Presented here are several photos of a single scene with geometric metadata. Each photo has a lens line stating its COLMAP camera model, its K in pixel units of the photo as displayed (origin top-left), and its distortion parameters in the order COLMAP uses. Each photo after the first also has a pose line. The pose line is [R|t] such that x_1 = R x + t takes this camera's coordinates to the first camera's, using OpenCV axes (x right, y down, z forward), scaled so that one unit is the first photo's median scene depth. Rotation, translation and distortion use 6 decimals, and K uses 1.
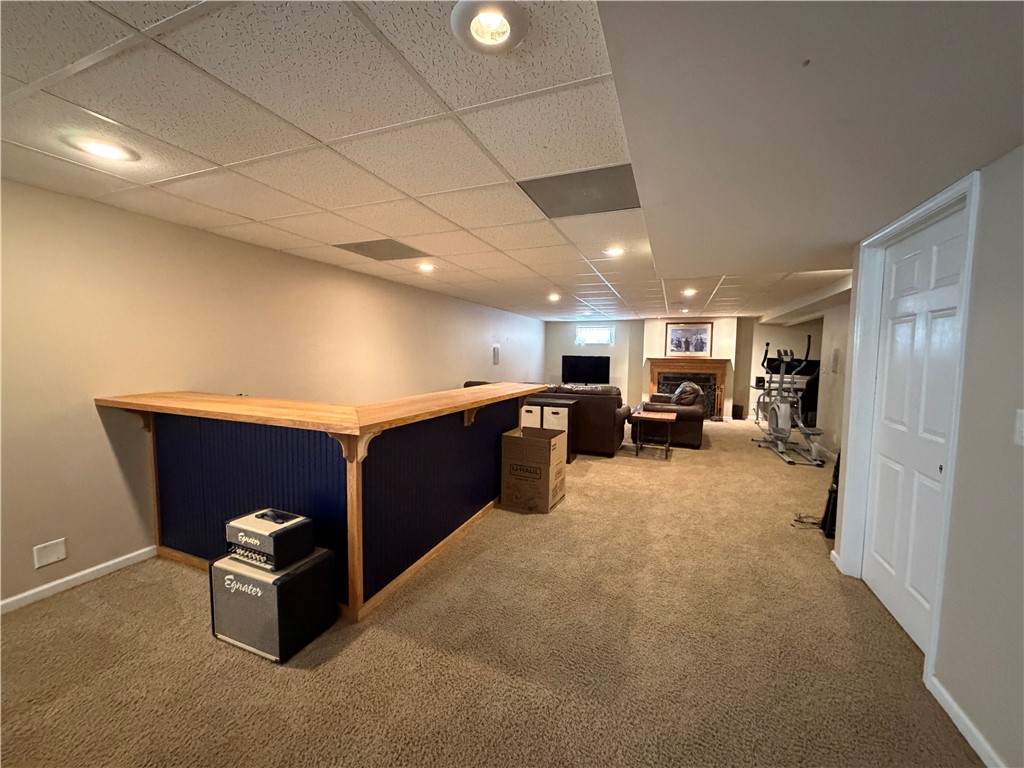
lens RADIAL K [[411.0, 0, 512.0], [0, 411.0, 384.0], [0, 0, 1]] dist [0.001043, -0.000251]
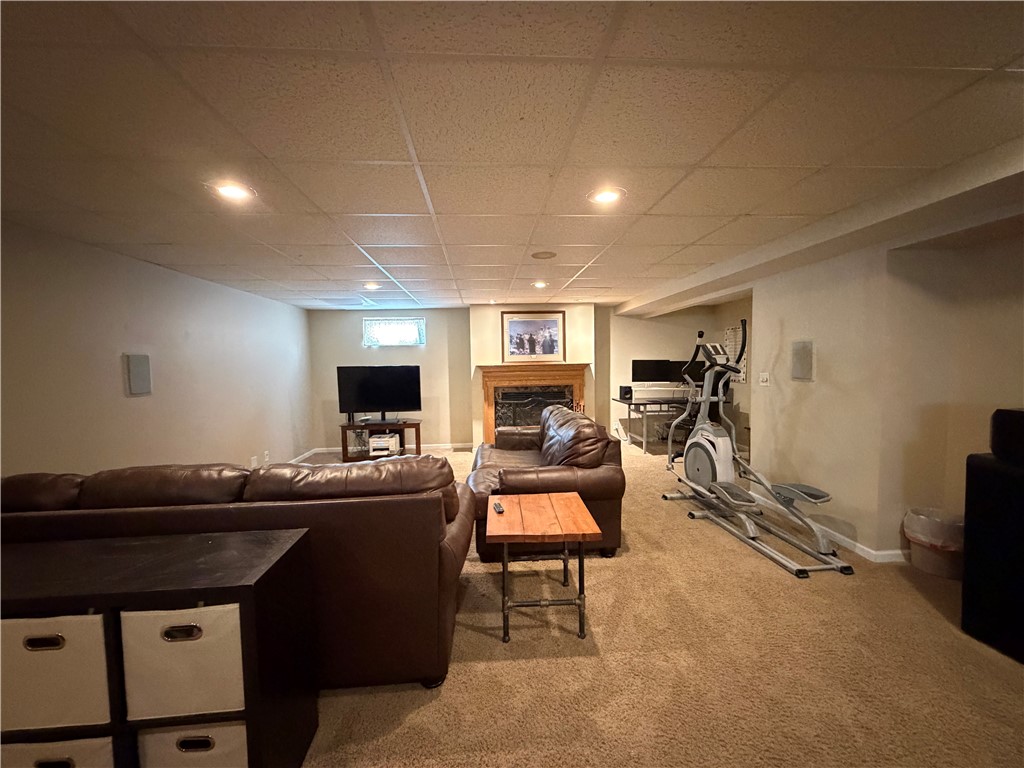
lens RADIAL K [[411.0, 0, 512.0], [0, 411.0, 384.0], [0, 0, 1]] dist [0.001043, -0.000251]
pose [[0.900699, -0.054556, 0.431005, 0.146759], [0.062587, 0.998030, -0.004462, -0.042388], [-0.429912, 0.030994, 0.902339, 0.589980]]
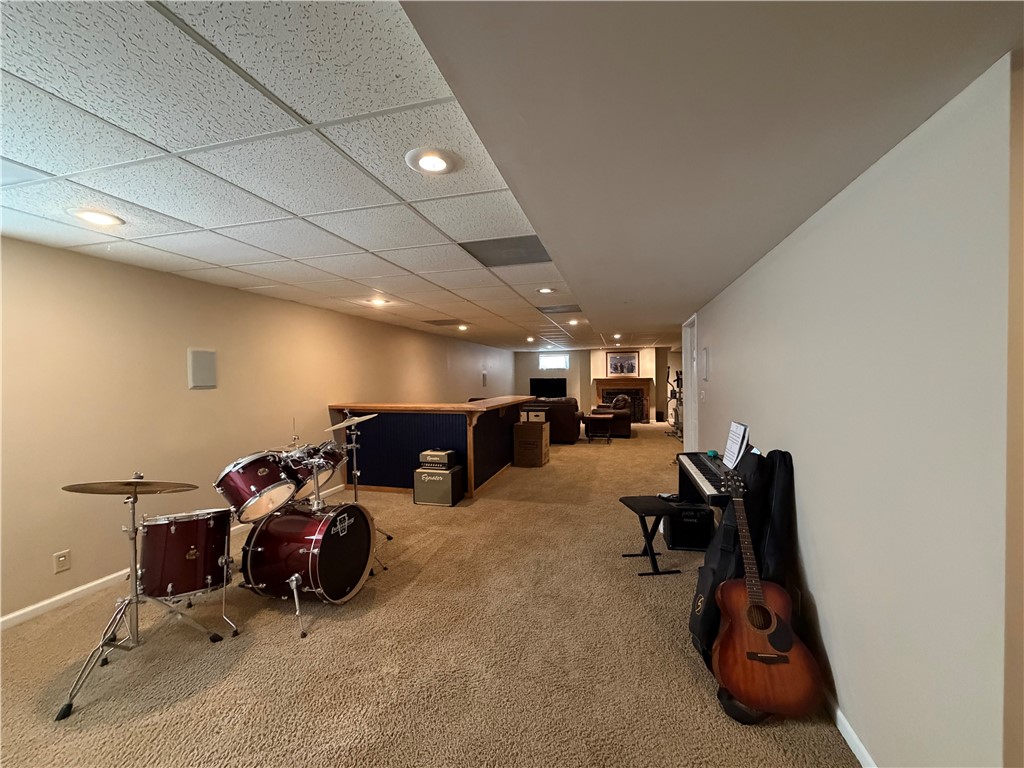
lens RADIAL K [[411.0, 0, 512.0], [0, 411.0, 384.0], [0, 0, 1]] dist [0.001043, -0.000251]
pose [[0.992733, -0.026955, 0.117278, -0.134773], [0.033583, 0.997926, -0.054911, 0.027524], [-0.115555, 0.058451, 0.991580, -0.430506]]
